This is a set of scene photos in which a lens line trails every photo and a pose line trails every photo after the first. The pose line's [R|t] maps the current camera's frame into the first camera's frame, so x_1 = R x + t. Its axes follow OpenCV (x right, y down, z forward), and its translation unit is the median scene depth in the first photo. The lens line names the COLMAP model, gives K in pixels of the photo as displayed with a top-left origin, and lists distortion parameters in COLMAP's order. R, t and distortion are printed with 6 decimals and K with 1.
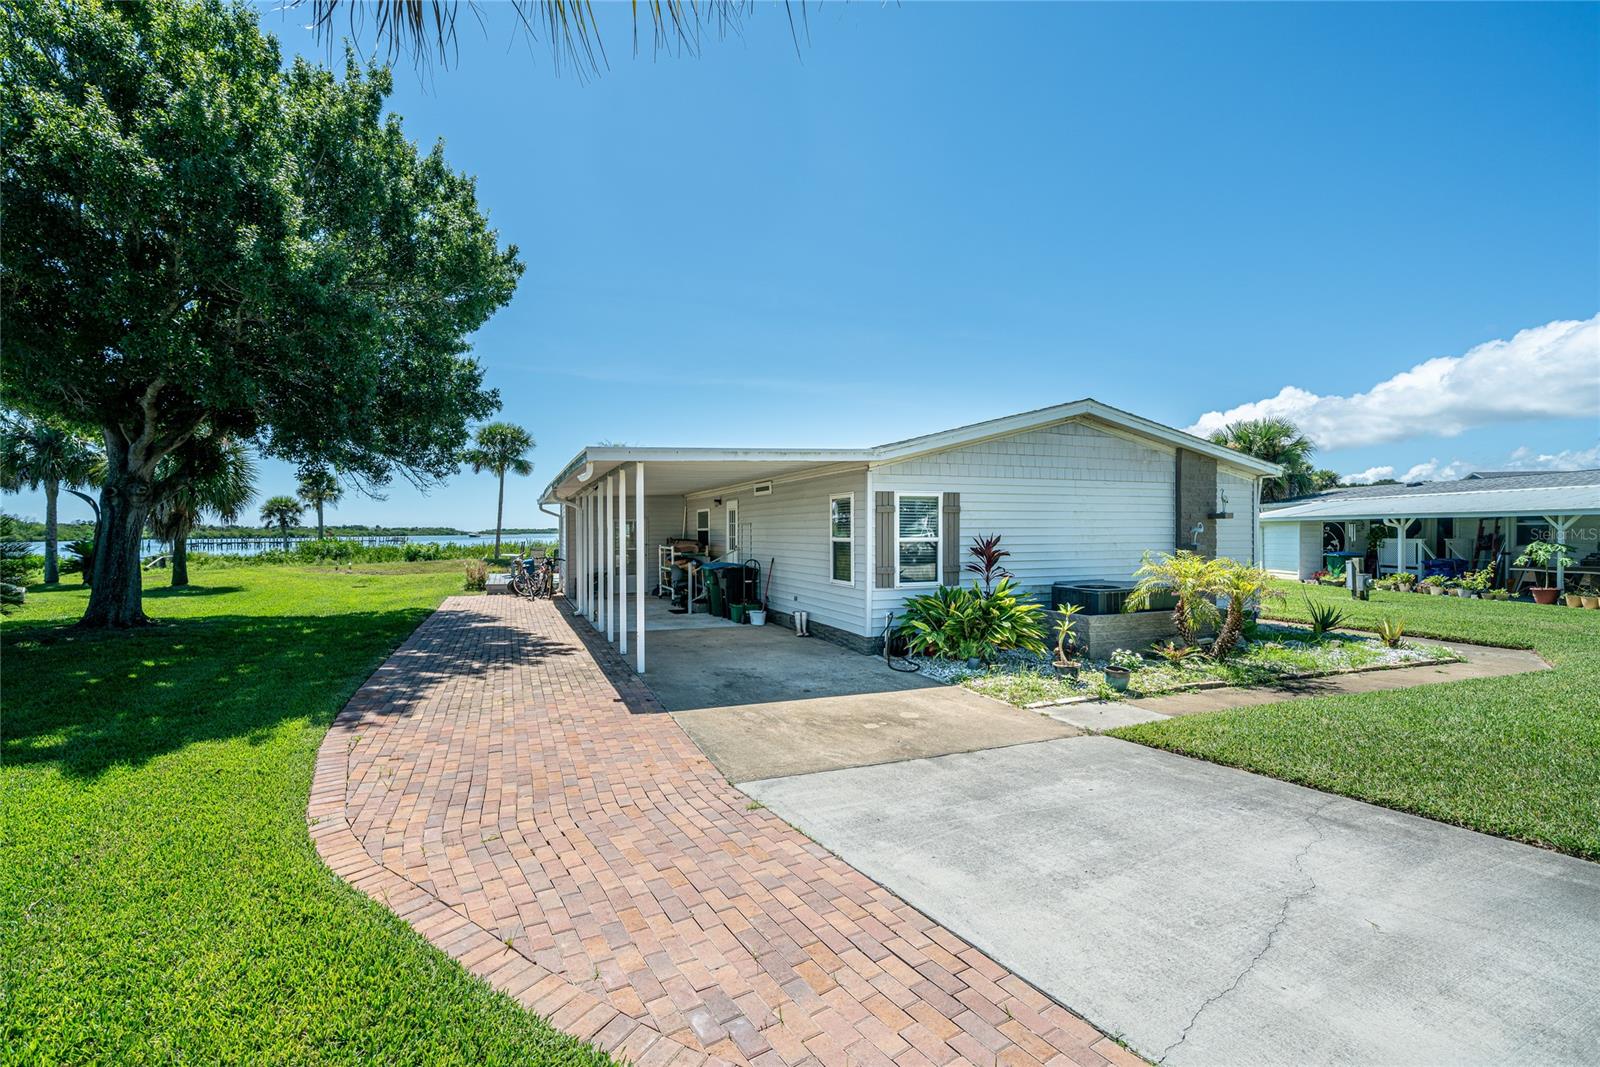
lens RADIAL K [[744.4, 0, 797.9], [0, 744.4, 531.7], [0, 0, 1]] dist [0.013885, 0.000062]
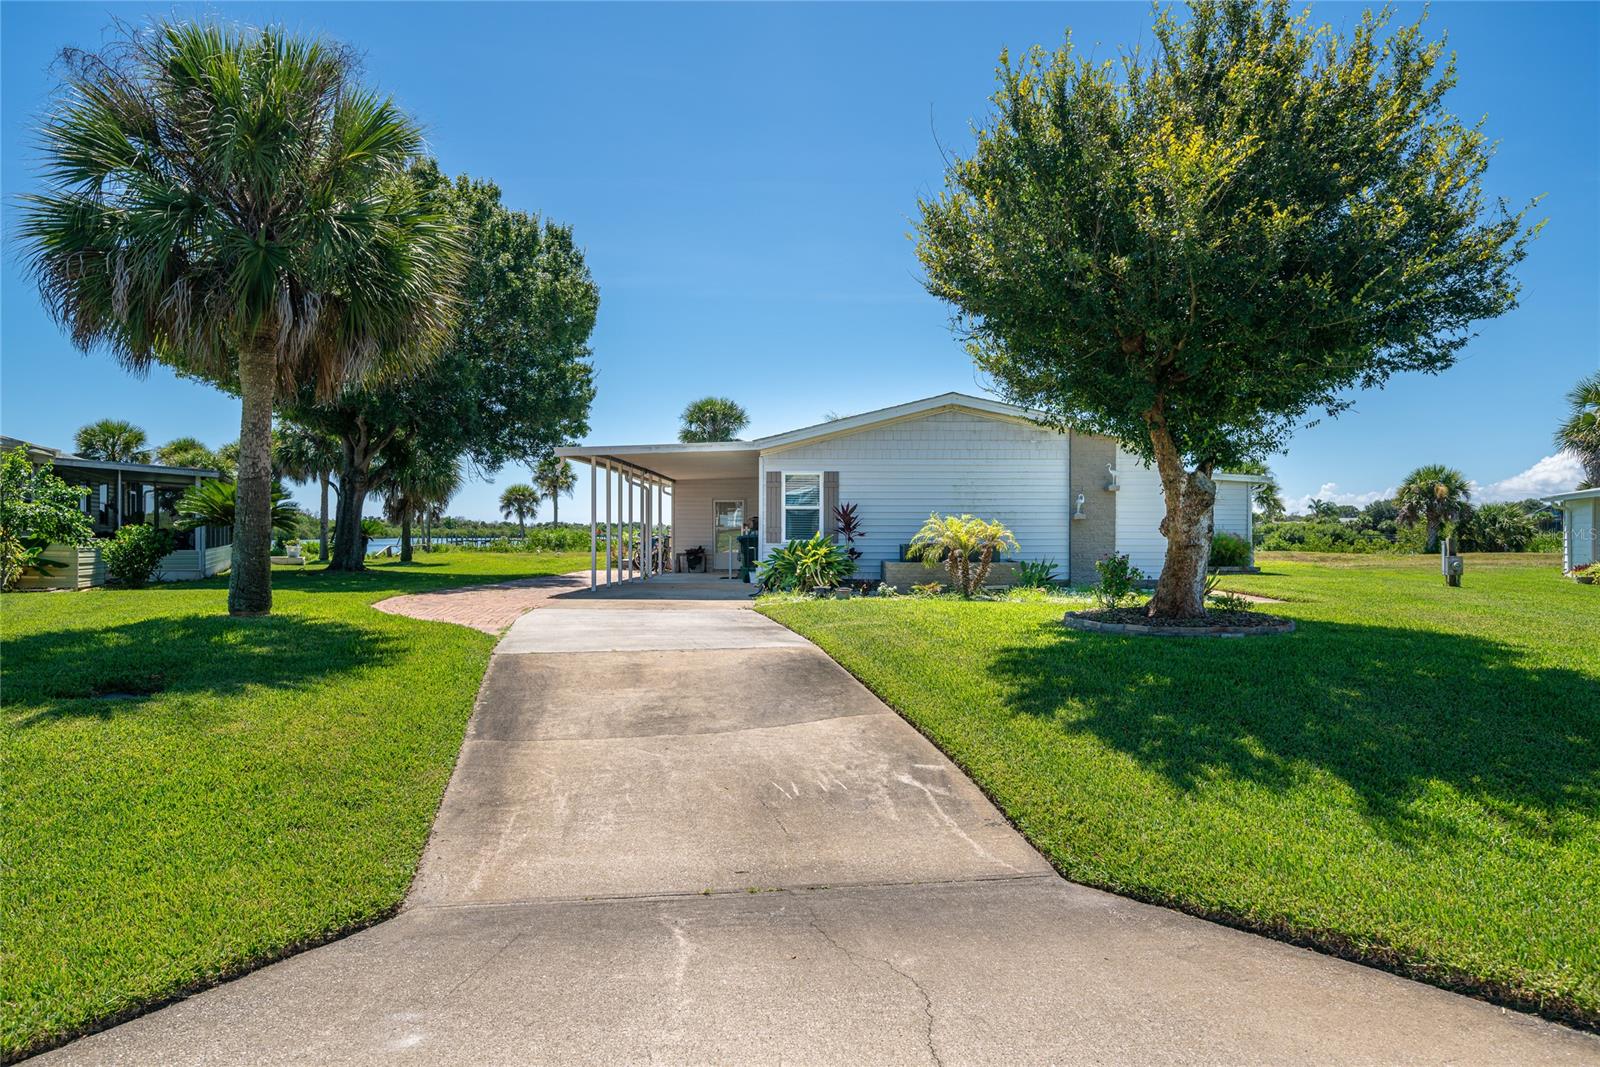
lens RADIAL K [[1103.8, 0, 800.8], [0, 1103.8, 533.9], [0, 0, 1]] dist [-0.004566, -0.000302]
pose [[0.927429, 0.004313, -0.373974, 0.716492], [-0.003584, 0.999990, 0.002646, 0.042274], [0.373982, -0.001113, 0.927435, -0.662649]]
